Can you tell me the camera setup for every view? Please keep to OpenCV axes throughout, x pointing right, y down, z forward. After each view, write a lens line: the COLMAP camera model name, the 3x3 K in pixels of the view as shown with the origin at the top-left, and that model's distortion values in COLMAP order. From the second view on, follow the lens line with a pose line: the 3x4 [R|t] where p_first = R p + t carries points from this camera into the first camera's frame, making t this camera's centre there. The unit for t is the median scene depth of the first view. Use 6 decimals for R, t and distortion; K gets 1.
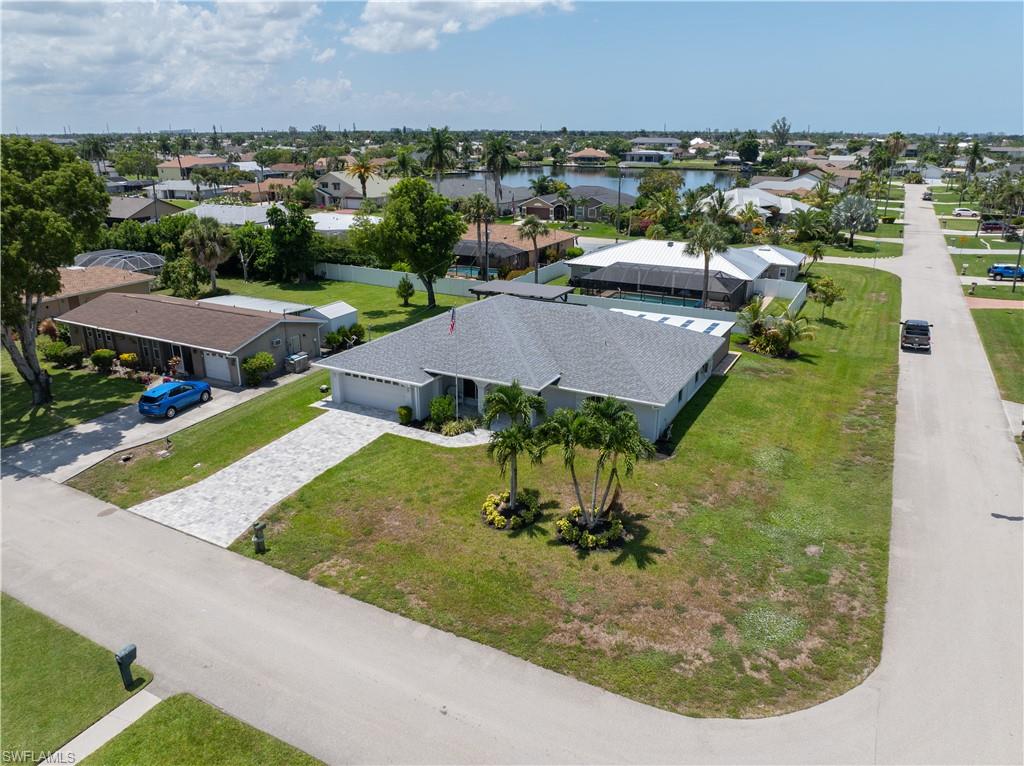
lens RADIAL K [[731.3, 0, 511.9], [0, 731.3, 349.6], [0, 0, 1]] dist [-0.042034, 0.004910]
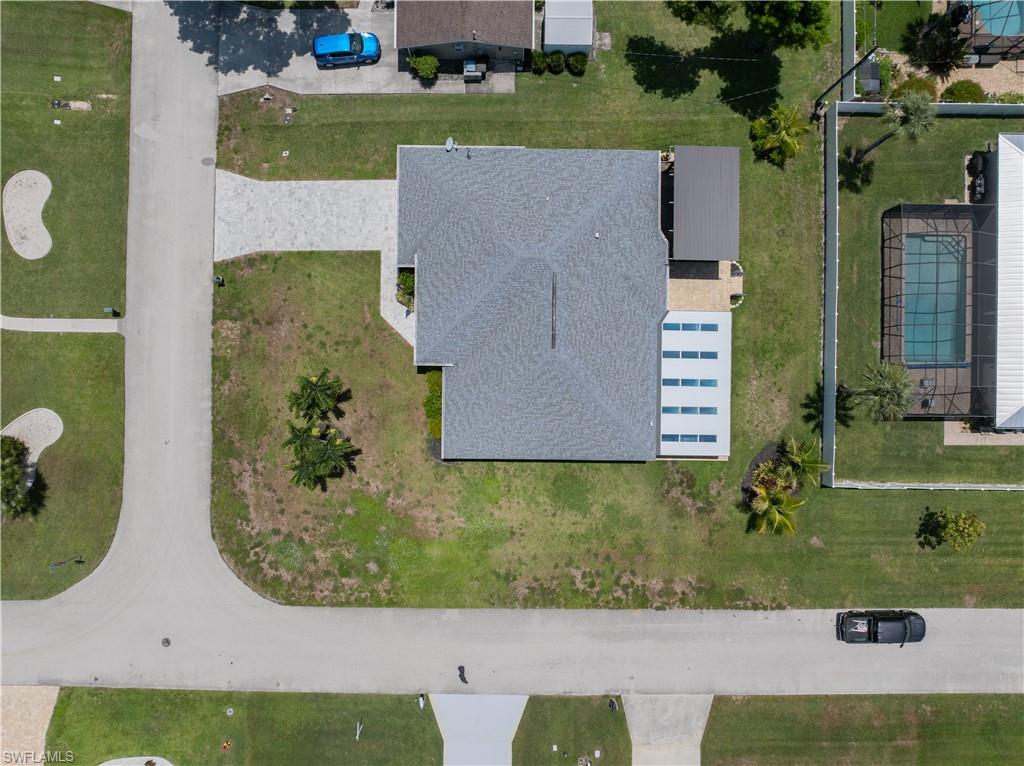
lens RADIAL K [[719.0, 0, 512.0], [0, 719.0, 383.0], [0, 0, 1]] dist [-0.038492, 0.002980]
pose [[0.458525, 0.888662, 0.005953, 0.131037], [-0.258346, 0.126883, 0.957684, -1.128953], [0.850302, -0.440660, 0.287761, 0.752451]]
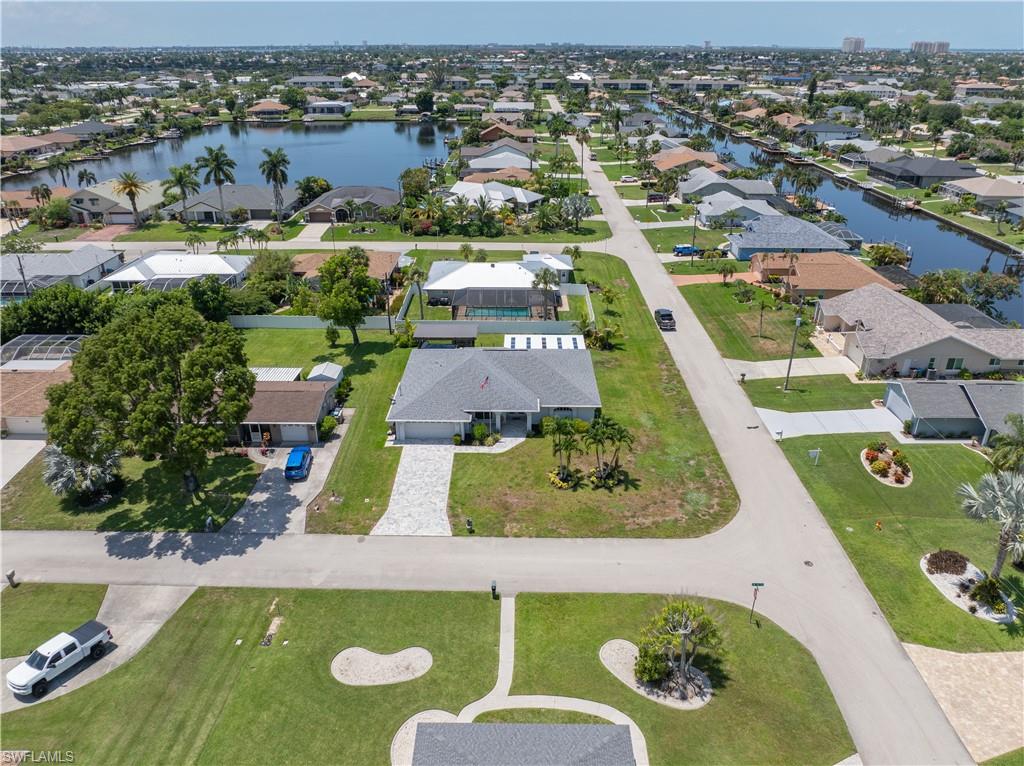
lens RADIAL K [[719.0, 0, 512.0], [0, 719.0, 383.0], [0, 0, 1]] dist [-0.038492, 0.002980]
pose [[0.889386, -0.197525, 0.412283, -0.727974], [0.131878, 0.974354, 0.182323, -0.339724], [-0.437723, -0.107784, 0.892626, -0.549055]]
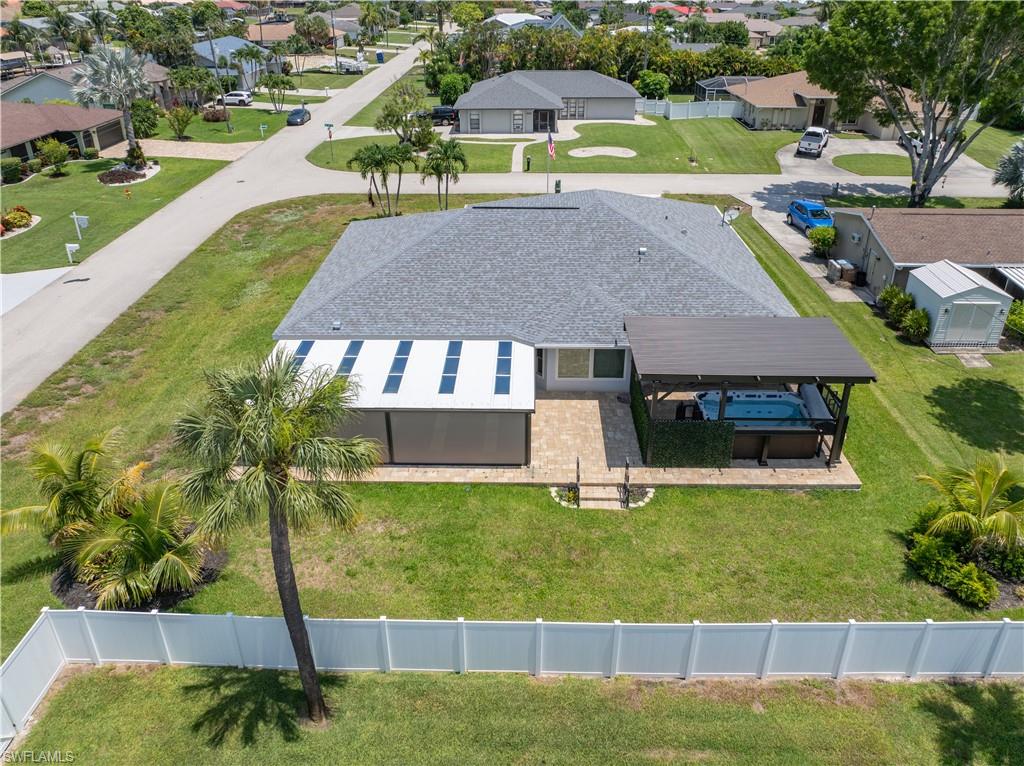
lens RADIAL K [[726.3, 0, 514.6], [0, 726.3, 358.9], [0, 0, 1]] dist [-0.036051, 0.000120]
pose [[-0.891327, 0.217701, -0.397673, 0.438076], [-0.127597, 0.721245, 0.680827, -0.505932], [0.435036, 0.657581, -0.615086, 1.791705]]
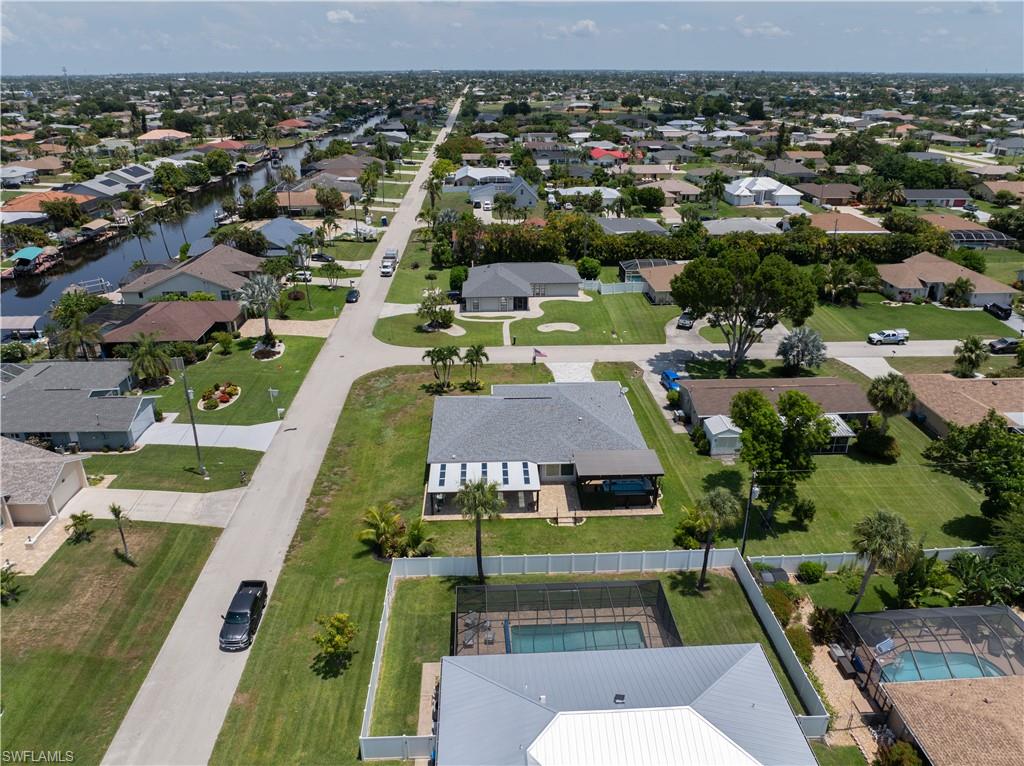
lens RADIAL K [[719.0, 0, 512.0], [0, 719.0, 383.0], [0, 0, 1]] dist [-0.038492, 0.002980]
pose [[-0.862019, 0.205836, -0.463201, 0.924809], [-0.144706, 0.775867, 0.614077, -1.204269], [0.485781, 0.596374, -0.639026, 2.291098]]
